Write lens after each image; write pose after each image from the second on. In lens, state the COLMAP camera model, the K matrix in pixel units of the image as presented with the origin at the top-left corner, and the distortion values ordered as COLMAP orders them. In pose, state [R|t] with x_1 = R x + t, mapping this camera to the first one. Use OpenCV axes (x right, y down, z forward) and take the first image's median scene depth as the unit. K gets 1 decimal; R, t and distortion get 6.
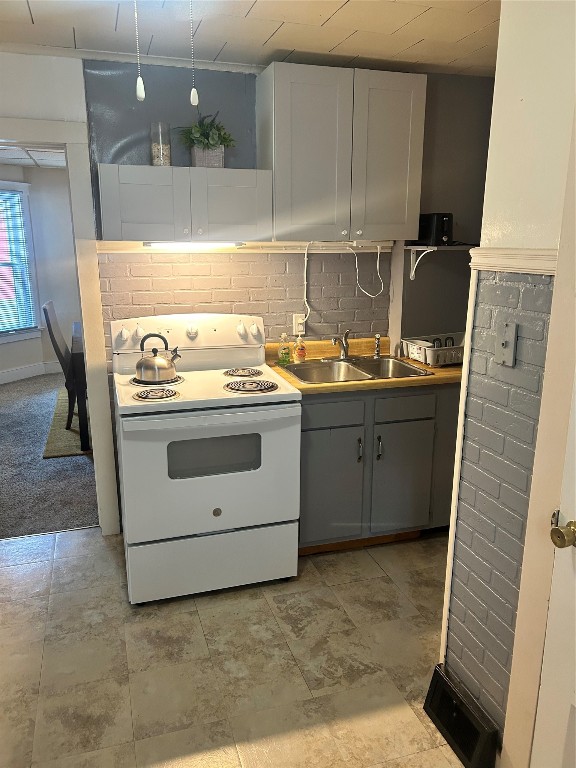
lens RADIAL K [[576.6, 0, 279.9], [0, 576.6, 382.9], [0, 0, 1]] dist [0.027939, -0.032440]
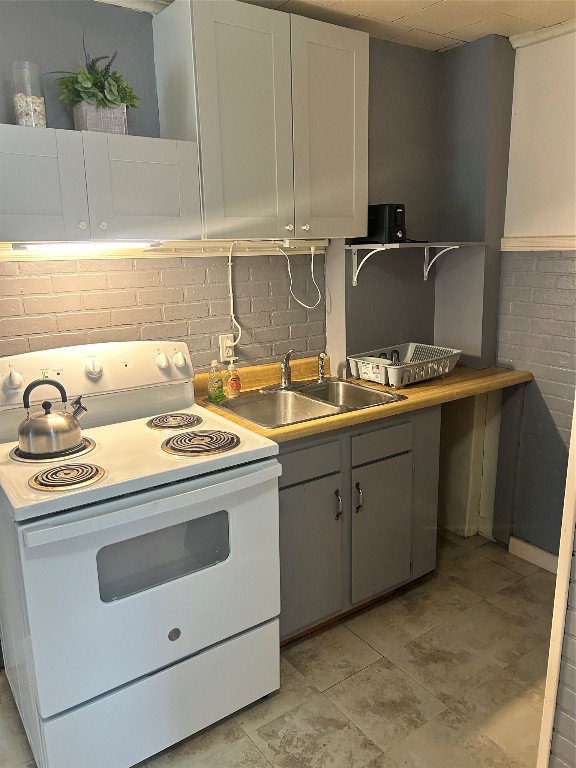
lens RADIAL K [[576.6, 0, 284.5], [0, 576.6, 384.2], [0, 0, 1]] dist [0.027939, -0.032440]
pose [[0.951578, -0.089281, 0.294158, -0.148789], [0.093351, 0.995633, 0.000205, -0.053940], [-0.292892, 0.027265, 0.955757, 0.279716]]
